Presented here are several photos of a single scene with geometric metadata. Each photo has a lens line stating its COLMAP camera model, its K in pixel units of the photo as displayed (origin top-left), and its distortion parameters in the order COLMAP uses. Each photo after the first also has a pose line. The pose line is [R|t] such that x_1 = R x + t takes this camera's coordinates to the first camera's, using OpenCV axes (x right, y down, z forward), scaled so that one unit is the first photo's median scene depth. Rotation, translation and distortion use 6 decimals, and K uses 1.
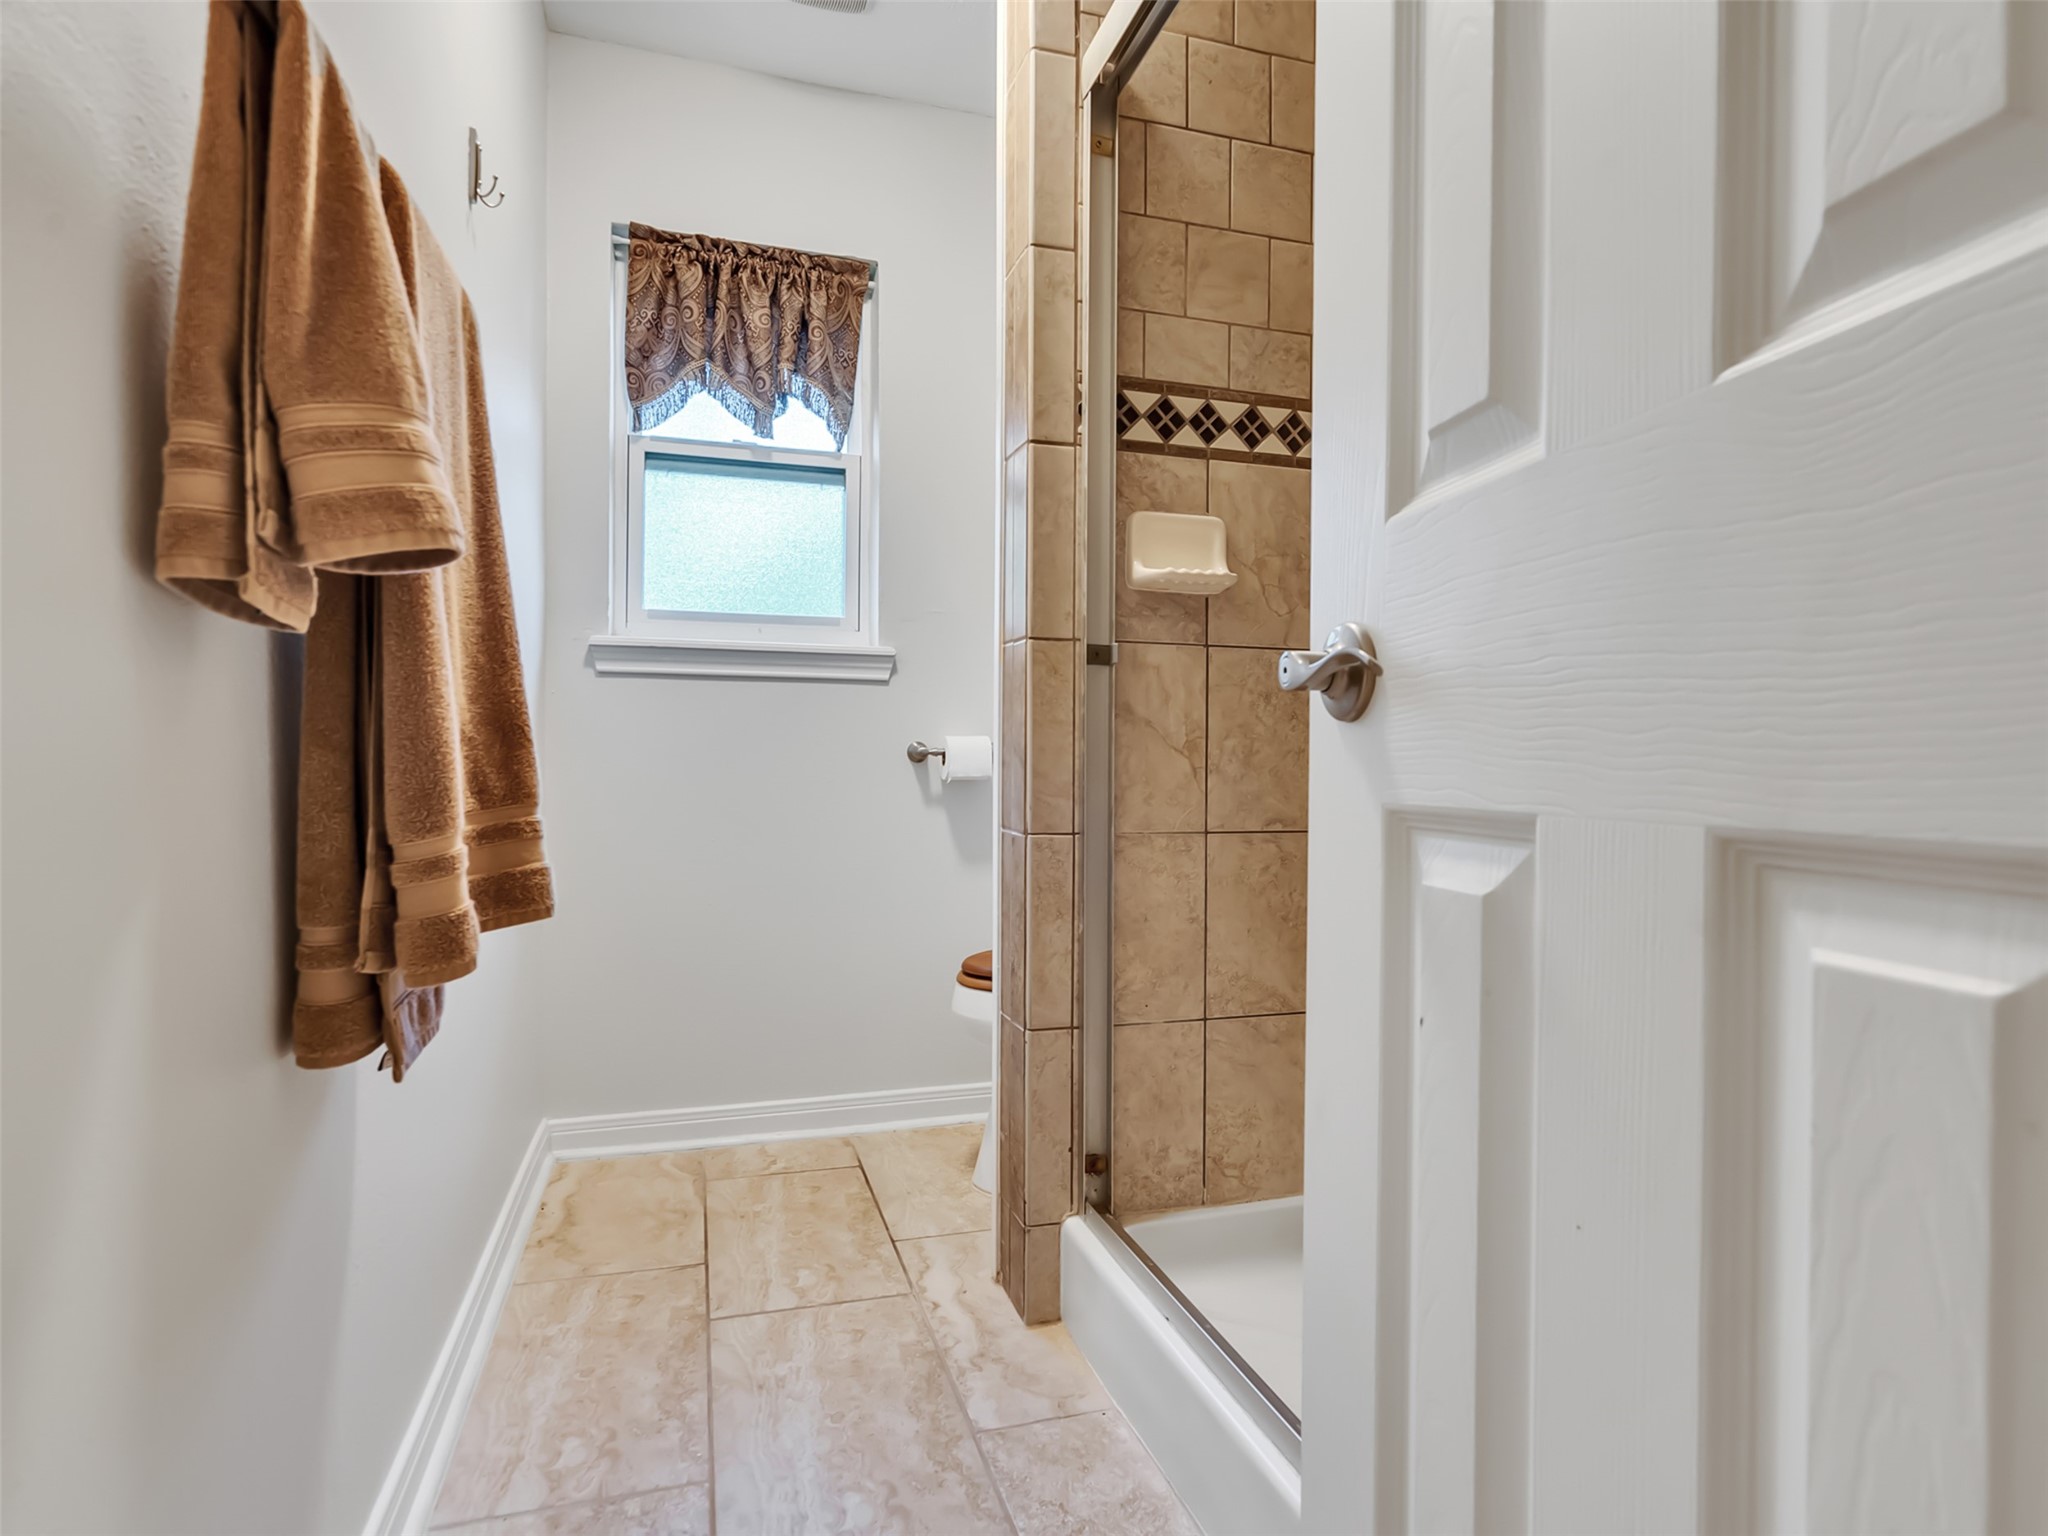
lens RADIAL K [[1066.9, 0, 1025.6], [0, 1066.9, 770.9], [0, 0, 1]] dist [-0.000010, 0.000648]
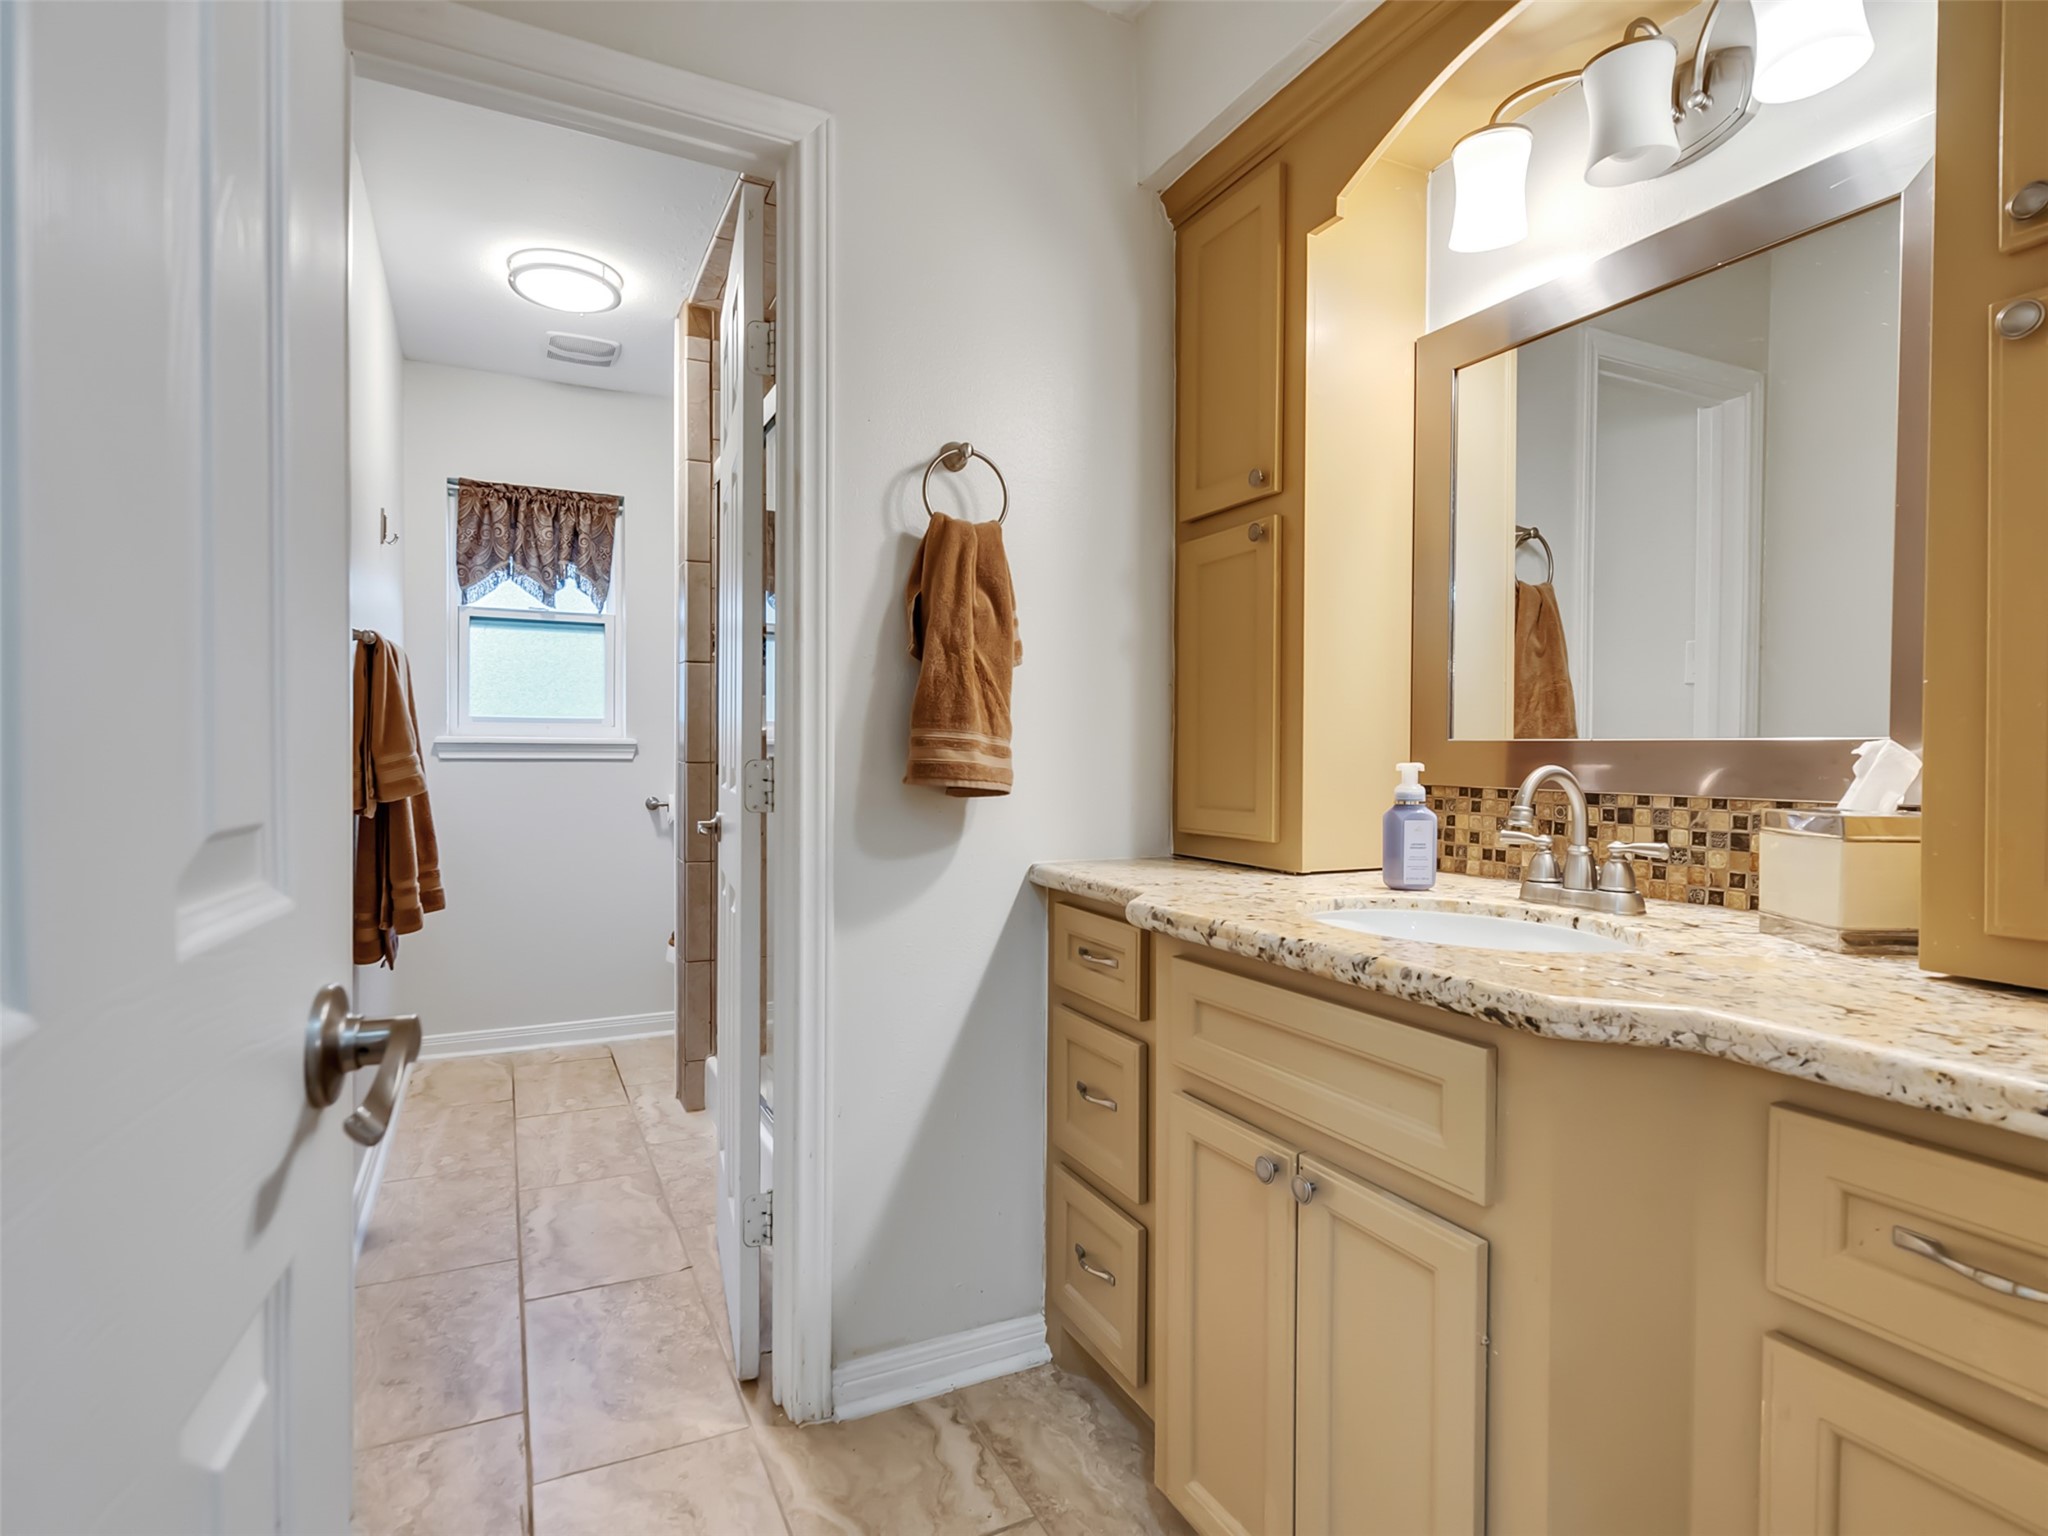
lens RADIAL K [[1066.9, 0, 1021.0], [0, 1066.9, 768.3], [0, 0, 1]] dist [-0.000010, 0.000648]
pose [[0.988346, -0.003908, 0.152173, 0.212277], [0.002582, 0.999957, 0.008910, -0.087671], [-0.152201, -0.008414, 0.988314, -0.698586]]
